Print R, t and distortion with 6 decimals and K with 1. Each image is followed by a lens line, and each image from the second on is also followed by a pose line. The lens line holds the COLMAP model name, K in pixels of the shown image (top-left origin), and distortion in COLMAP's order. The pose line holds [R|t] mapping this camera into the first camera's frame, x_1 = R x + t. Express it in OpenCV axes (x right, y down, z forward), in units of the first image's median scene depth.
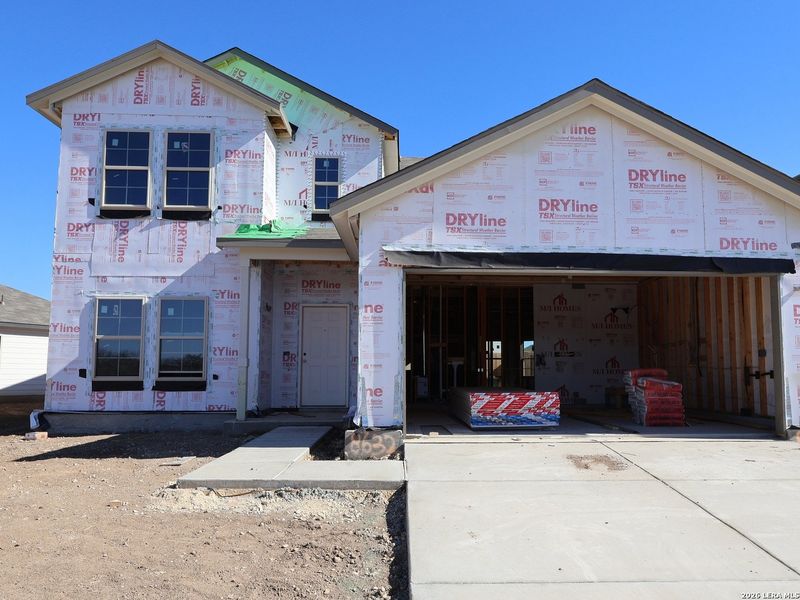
lens RADIAL K [[672.0, 0, 429.7], [0, 672.0, 312.4], [0, 0, 1]] dist [-0.001943, 0.002588]
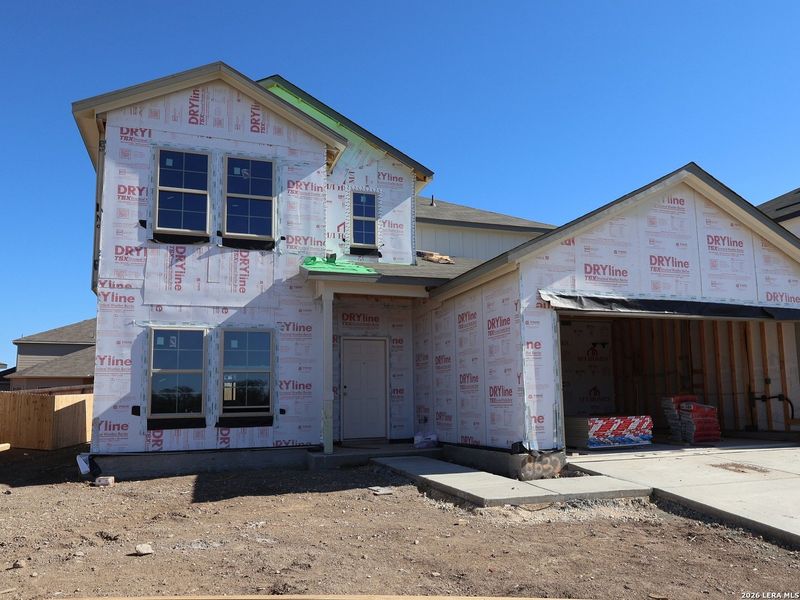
lens RADIAL K [[703.5, 0, 455.7], [0, 703.5, 311.5], [0, 0, 1]] dist [-0.000608, -0.001612]
pose [[0.940970, 0.023706, 0.337660, -0.437531], [-0.009557, 0.999007, -0.043507, -0.006629], [-0.338356, 0.037712, 0.940262, -0.051254]]
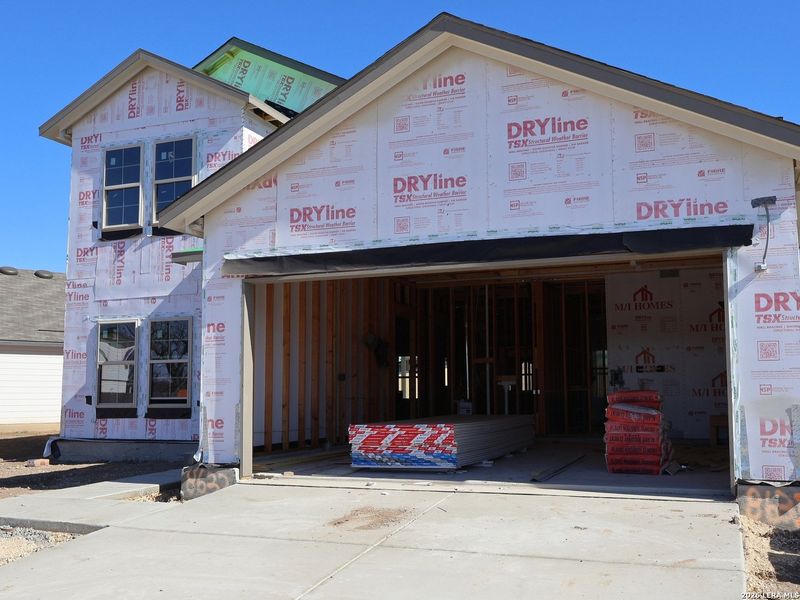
lens RADIAL K [[835.6, 0, 401.1], [0, 835.6, 310.1], [0, 0, 1]] dist [0.003805, 0.003037]
pose [[0.903550, -0.050573, -0.425487, 0.427620], [0.048192, 0.998704, -0.016365, 0.001003], [0.425764, -0.005719, 0.904816, 0.088370]]
